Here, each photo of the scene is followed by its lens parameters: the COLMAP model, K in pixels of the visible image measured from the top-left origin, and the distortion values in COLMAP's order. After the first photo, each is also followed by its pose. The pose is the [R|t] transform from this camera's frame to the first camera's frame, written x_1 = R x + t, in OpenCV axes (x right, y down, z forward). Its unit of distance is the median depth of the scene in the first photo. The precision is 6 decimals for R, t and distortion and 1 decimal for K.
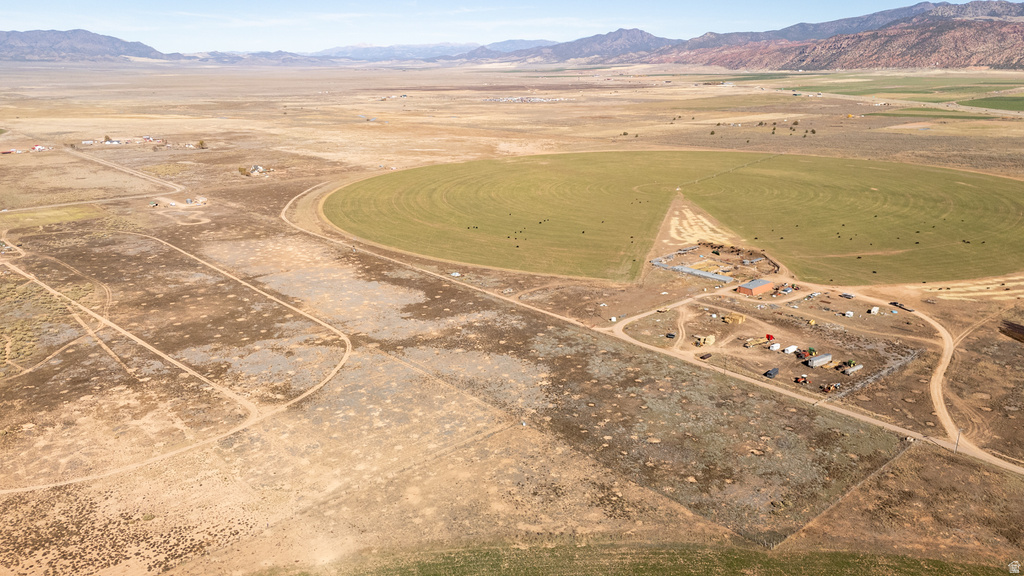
lens RADIAL K [[750.1, 0, 516.1], [0, 750.1, 289.1], [0, 0, 1]] dist [0.075113, -0.068362]
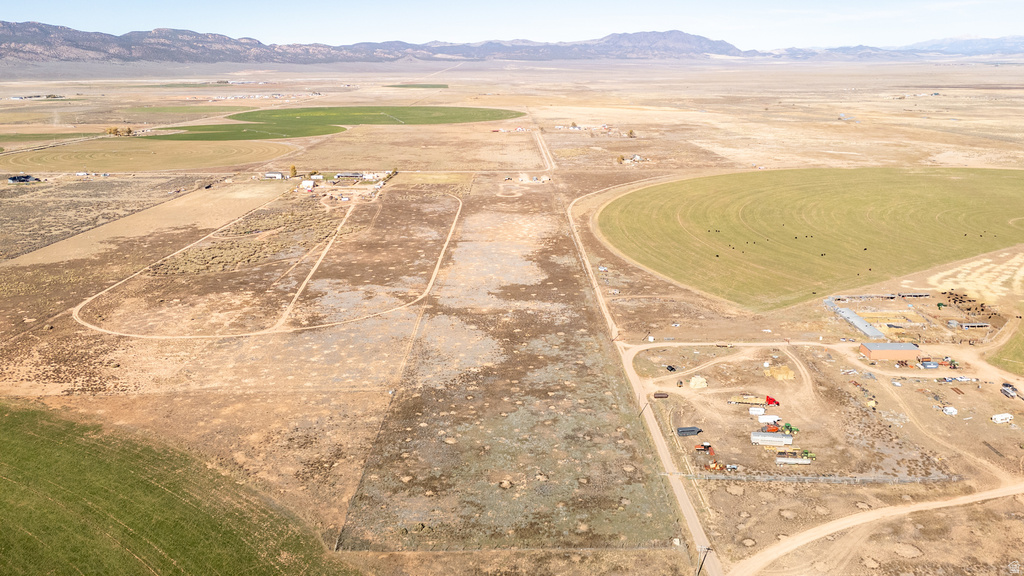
lens RADIAL K [[750.1, 0, 515.5], [0, 750.1, 284.4], [0, 0, 1]] dist [0.075113, -0.068362]
pose [[0.762082, 0.189533, -0.619119, 0.518072], [-0.190010, 0.979562, 0.065990, -0.049189], [0.618973, 0.067349, 0.782519, 0.178364]]
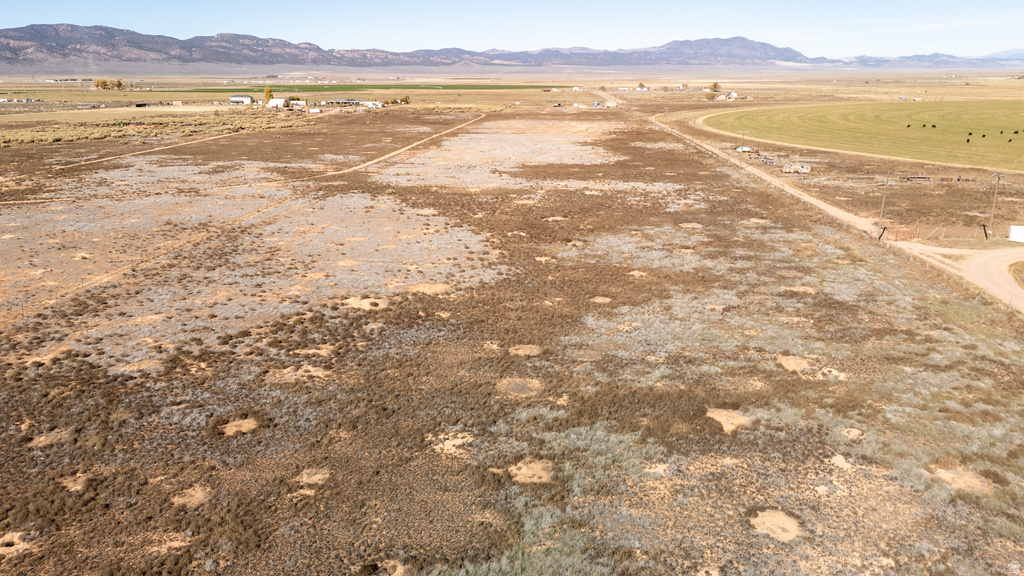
lens RADIAL K [[750.1, 0, 514.3], [0, 750.1, 285.9], [0, 0, 1]] dist [0.075113, -0.068362]
pose [[0.711295, 0.196928, -0.674744, 0.176261], [-0.206033, 0.976199, 0.067716, 0.070812], [0.672019, 0.090854, 0.734939, 0.648853]]
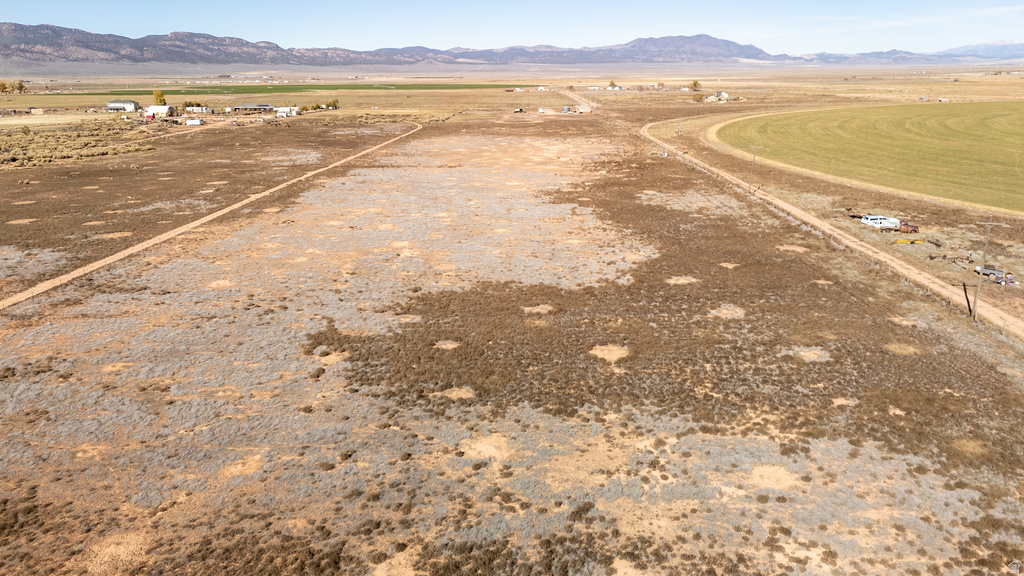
lens RADIAL K [[750.1, 0, 514.3], [0, 750.1, 286.1], [0, 0, 1]] dist [0.075113, -0.068362]
pose [[0.741469, 0.185681, -0.644784, -0.010720], [-0.191618, 0.979527, 0.061728, 0.008402], [0.643045, 0.077783, 0.761868, 0.863150]]
